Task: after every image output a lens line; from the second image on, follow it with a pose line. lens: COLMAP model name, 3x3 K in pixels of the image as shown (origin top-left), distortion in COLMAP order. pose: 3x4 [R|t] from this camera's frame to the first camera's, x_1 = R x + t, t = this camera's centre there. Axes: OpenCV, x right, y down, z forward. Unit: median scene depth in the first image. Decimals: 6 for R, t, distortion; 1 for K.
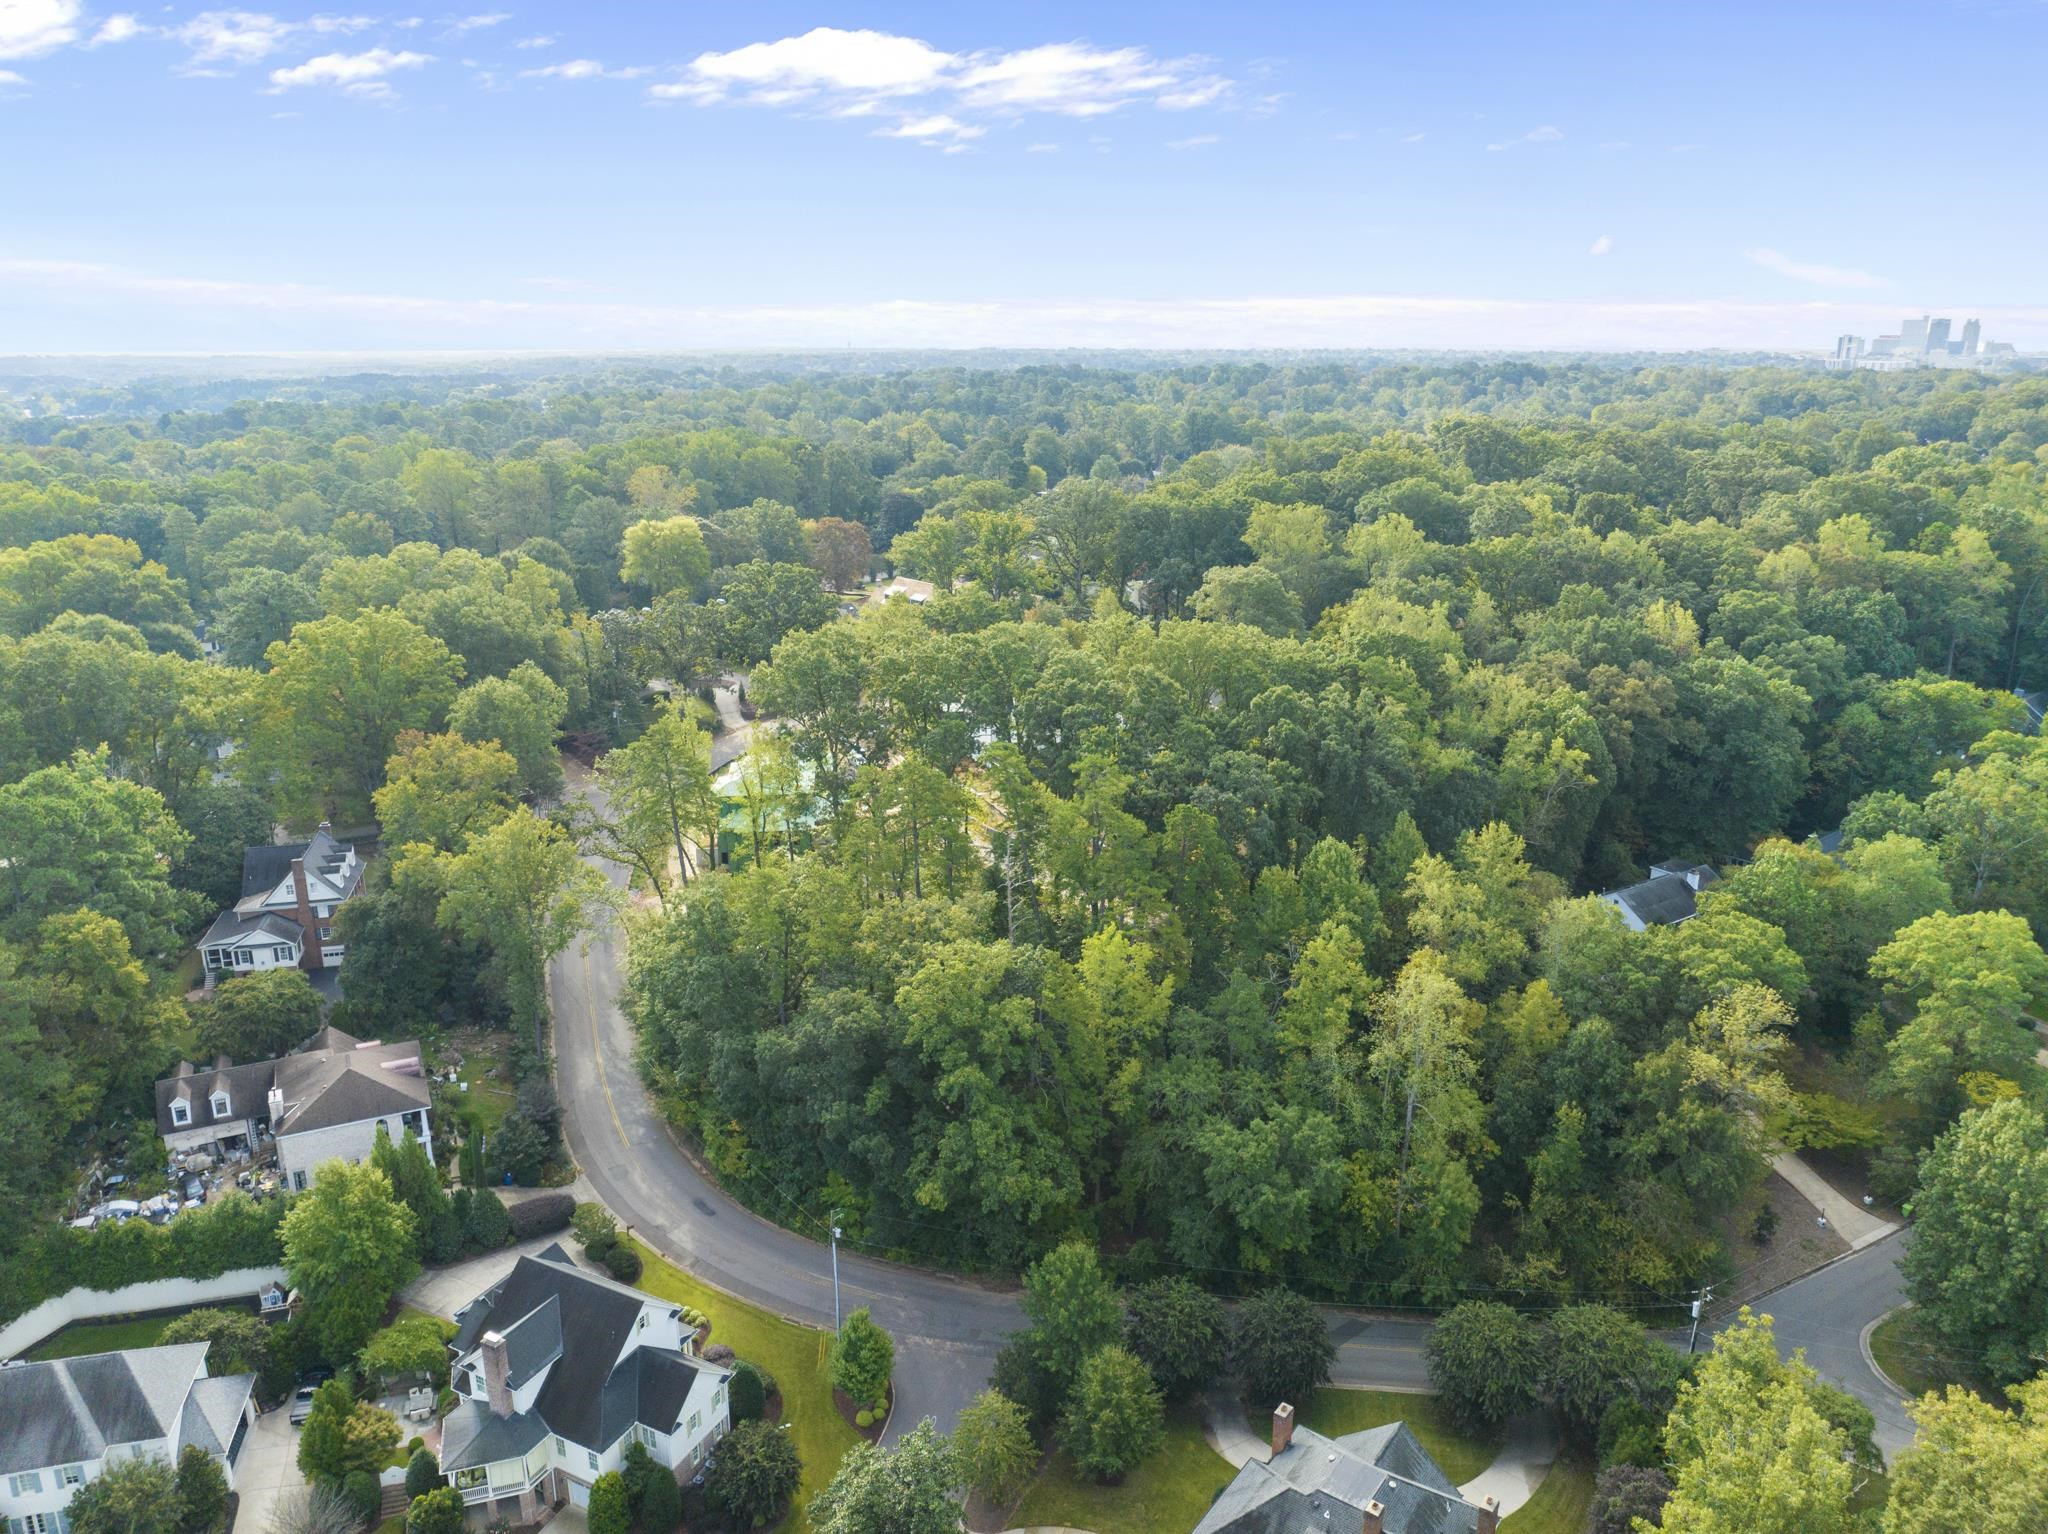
lens RADIAL K [[1441.9, 0, 1024.0], [0, 1441.9, 767.0], [0, 0, 1]] dist [-0.035312, 0.004347]
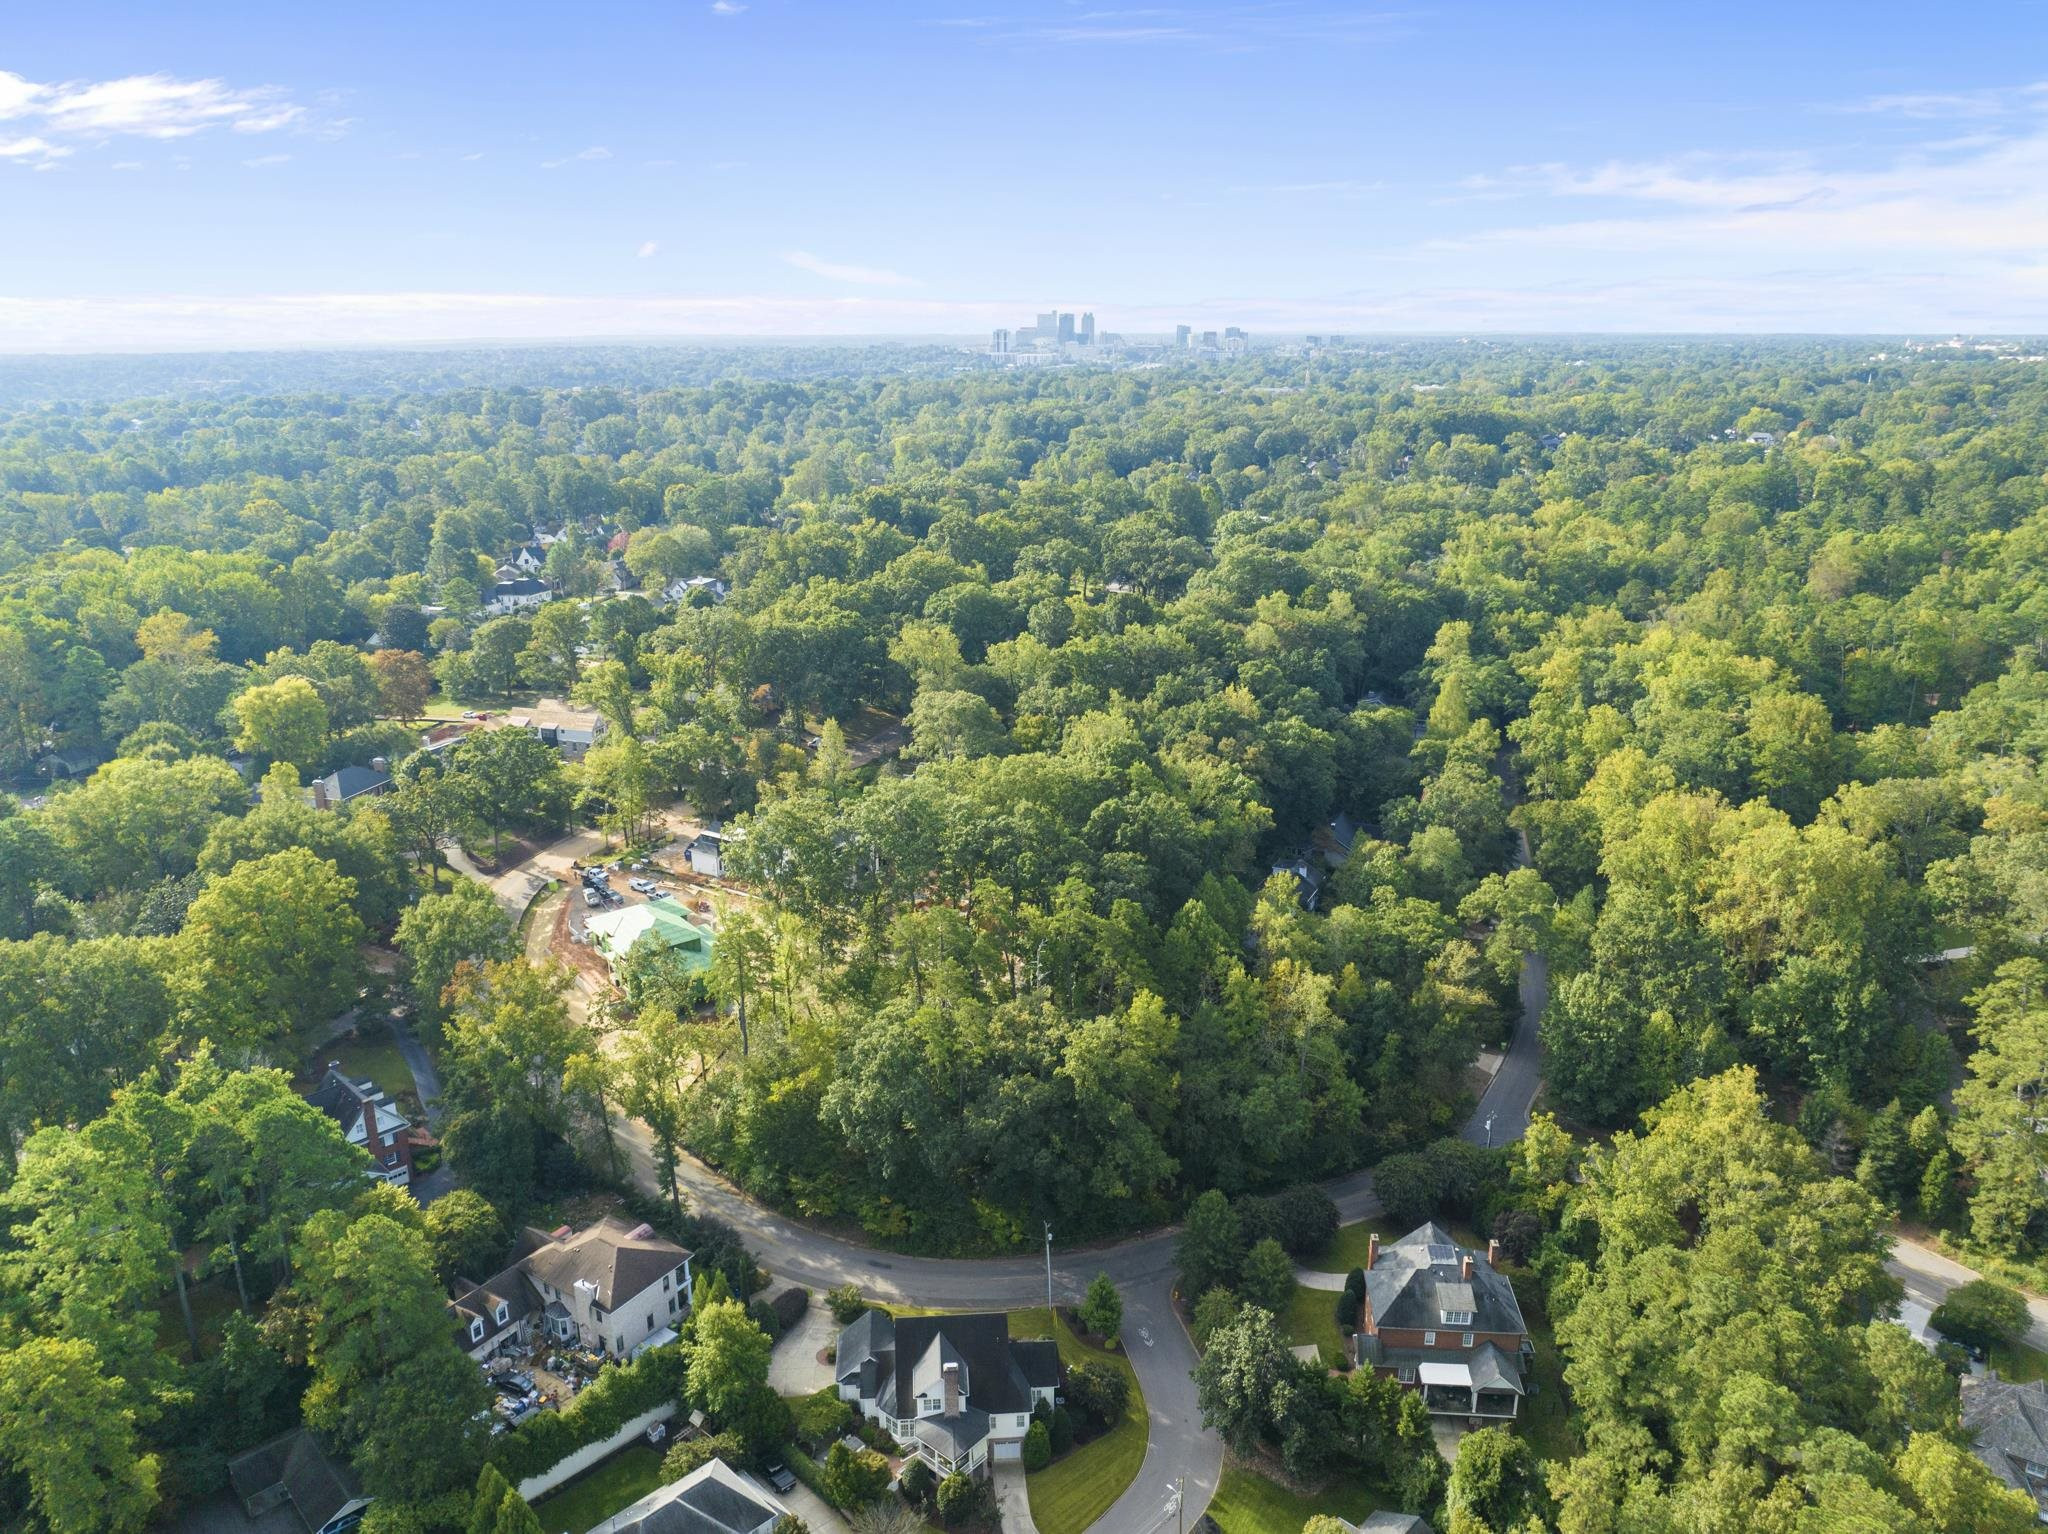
lens RADIAL K [[1436.1, 0, 1027.5], [0, 1436.1, 782.9], [0, 0, 1]] dist [-0.003001, -0.066563]
pose [[0.855687, -0.158664, 0.492570, -0.588032], [0.148341, 0.987098, 0.060262, -0.168780], [-0.495776, 0.021503, 0.868184, -0.207640]]
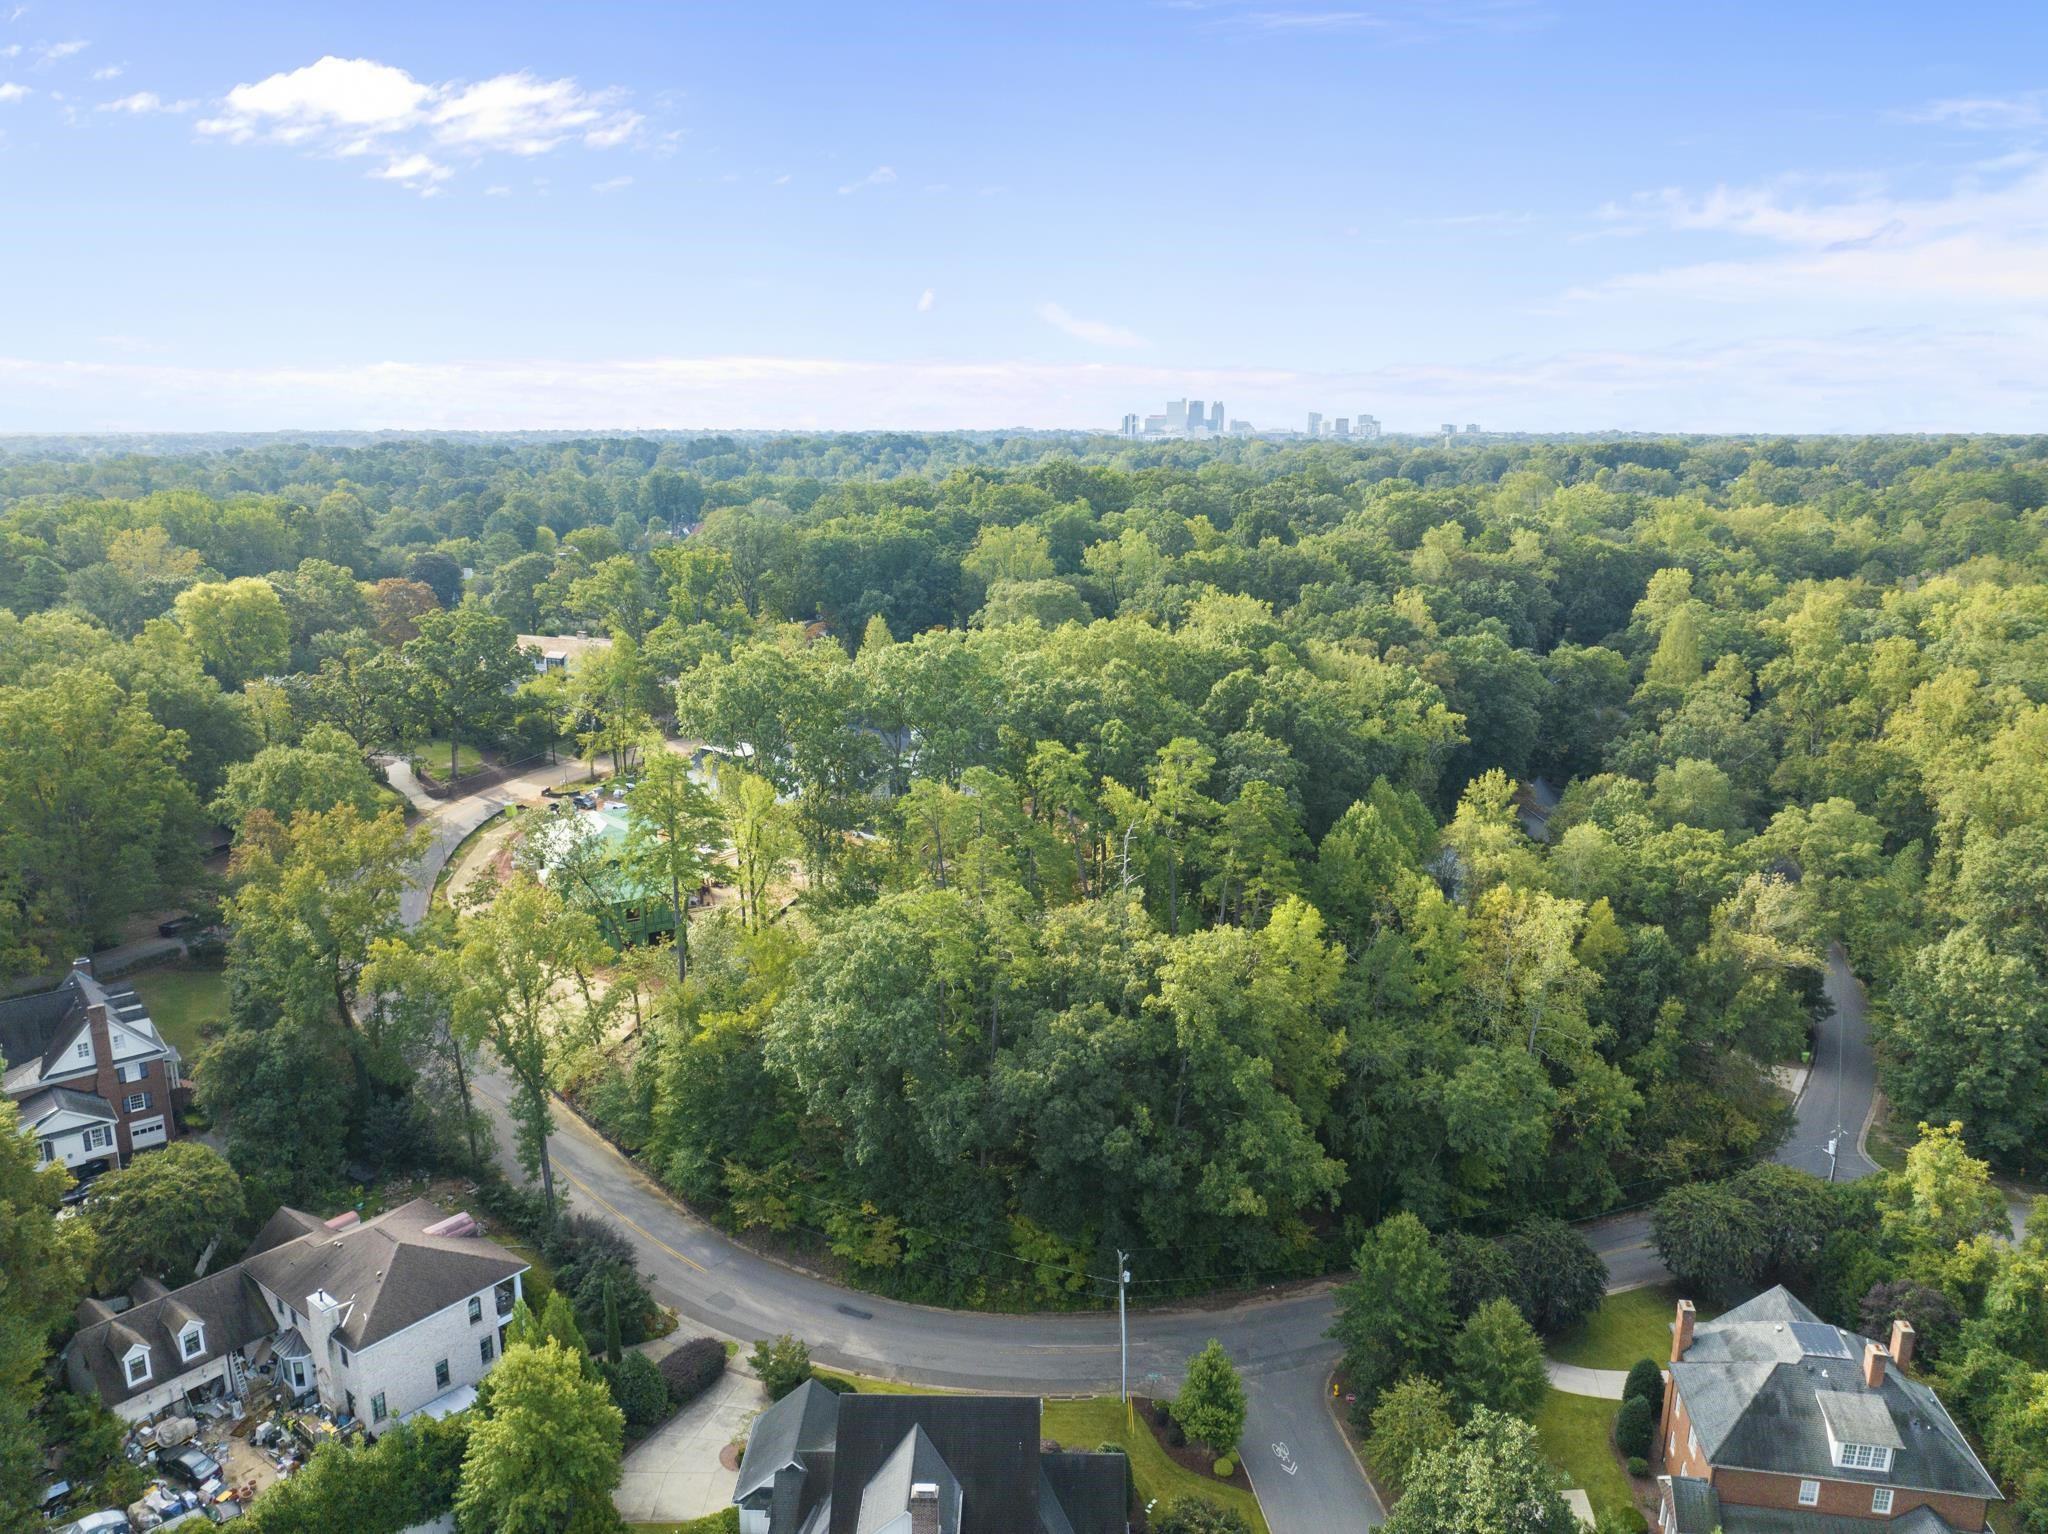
lens RADIAL K [[1441.9, 0, 1024.0], [0, 1441.9, 767.0], [0, 0, 1]] dist [-0.035312, 0.004347]
pose [[0.898836, -0.096371, 0.427559, -0.390387], [0.119874, 0.992385, -0.028322, 0.022231], [-0.421574, 0.076710, 0.903543, 0.149306]]
